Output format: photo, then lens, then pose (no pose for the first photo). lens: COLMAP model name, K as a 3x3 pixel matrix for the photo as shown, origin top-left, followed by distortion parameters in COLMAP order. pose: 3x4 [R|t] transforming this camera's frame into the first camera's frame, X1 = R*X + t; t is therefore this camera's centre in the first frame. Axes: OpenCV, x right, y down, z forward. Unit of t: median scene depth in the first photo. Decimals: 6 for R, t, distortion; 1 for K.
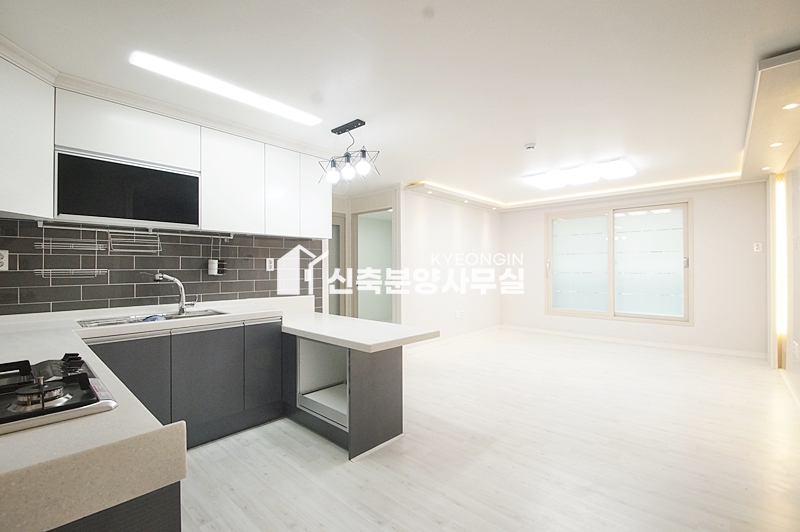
lens RADIAL K [[353.1, 0, 384.4], [0, 353.1, 267.1], [0, 0, 1]] dist [0.015326, -0.017216]
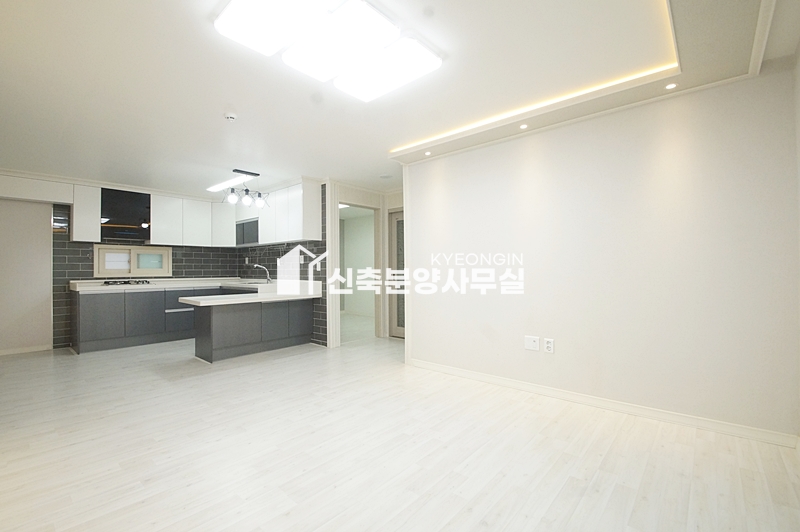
lens RADIAL K [[353.1, 0, 384.4], [0, 353.1, 267.1], [0, 0, 1]] dist [0.015326, -0.017216]
pose [[0.025390, -0.004114, -0.999669, 1.072583], [0.010176, 0.999941, -0.003857, 0.030009], [0.999626, -0.010075, 0.025430, 1.121546]]
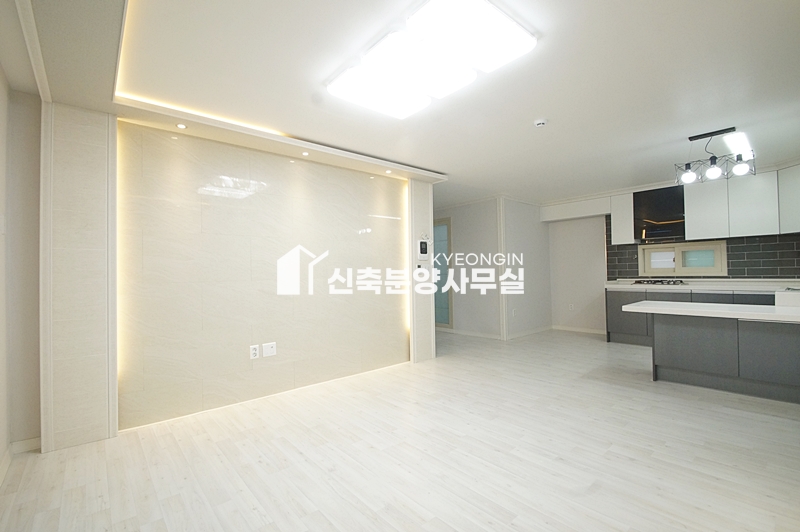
lens RADIAL K [[353.1, 0, 384.4], [0, 353.1, 267.1], [0, 0, 1]] dist [0.015326, -0.017216]
pose [[-0.993666, 0.023680, 0.109855, 0.588294], [0.021539, 0.999555, -0.020632, 0.023233], [-0.110295, -0.018135, -0.993733, 1.589093]]
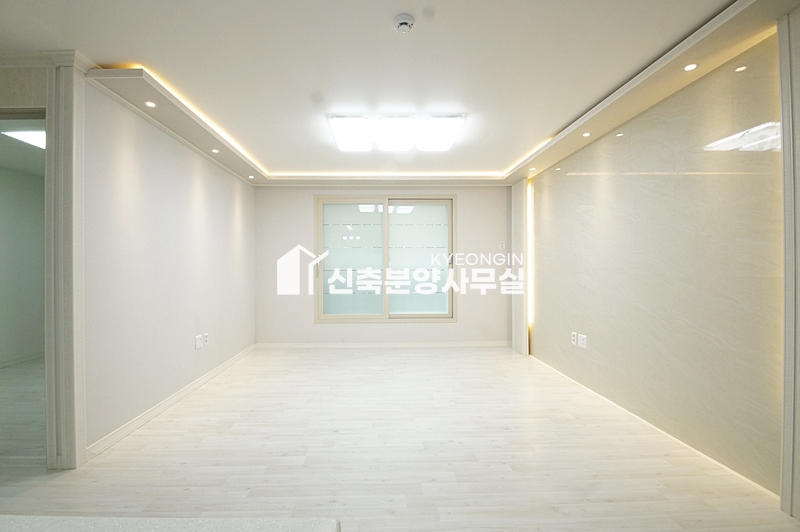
lens RADIAL K [[353.1, 0, 384.4], [0, 353.1, 267.1], [0, 0, 1]] dist [0.015326, -0.017216]
pose [[0.707659, 0.004058, 0.706542, 0.015346], [-0.001454, 0.999990, -0.004287, 0.018831], [-0.706553, 0.002006, 0.707658, 0.536606]]
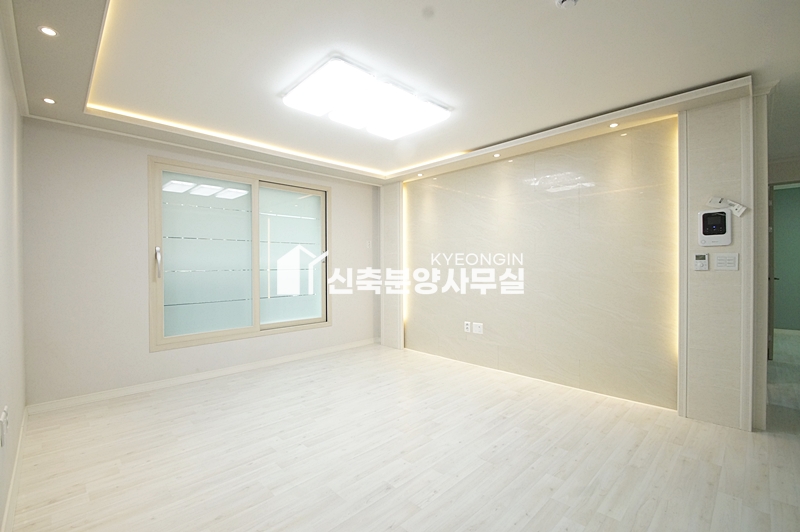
lens RADIAL K [[353.1, 0, 384.4], [0, 353.1, 267.1], [0, 0, 1]] dist [0.015326, -0.017216]
pose [[0.050301, -0.001248, 0.998733, -0.064732], [0.002395, 0.999996, 0.001129, 0.016245], [-0.998731, 0.002335, 0.050304, 1.014992]]
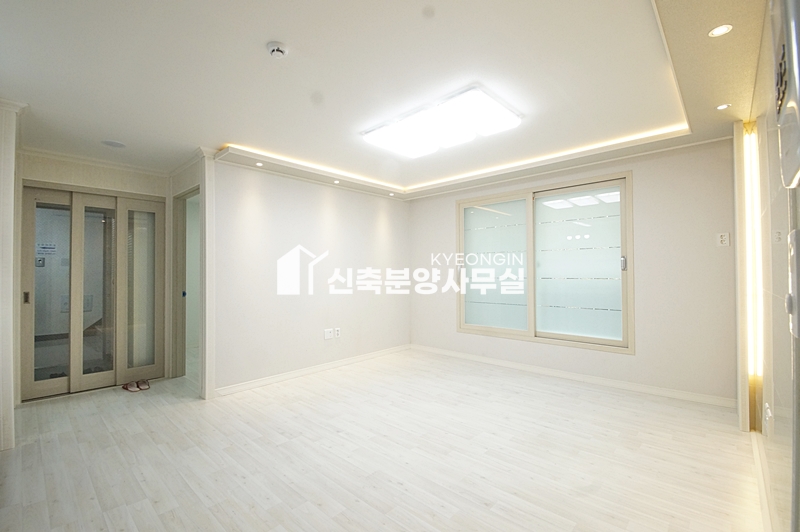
lens RADIAL K [[353.1, 0, 384.4], [0, 353.1, 267.1], [0, 0, 1]] dist [0.015326, -0.017216]
pose [[0.999988, -0.000338, -0.004845, 0.481473], [0.000275, 0.999914, -0.013084, 0.005204], [0.004849, 0.013082, 0.999903, 0.371509]]
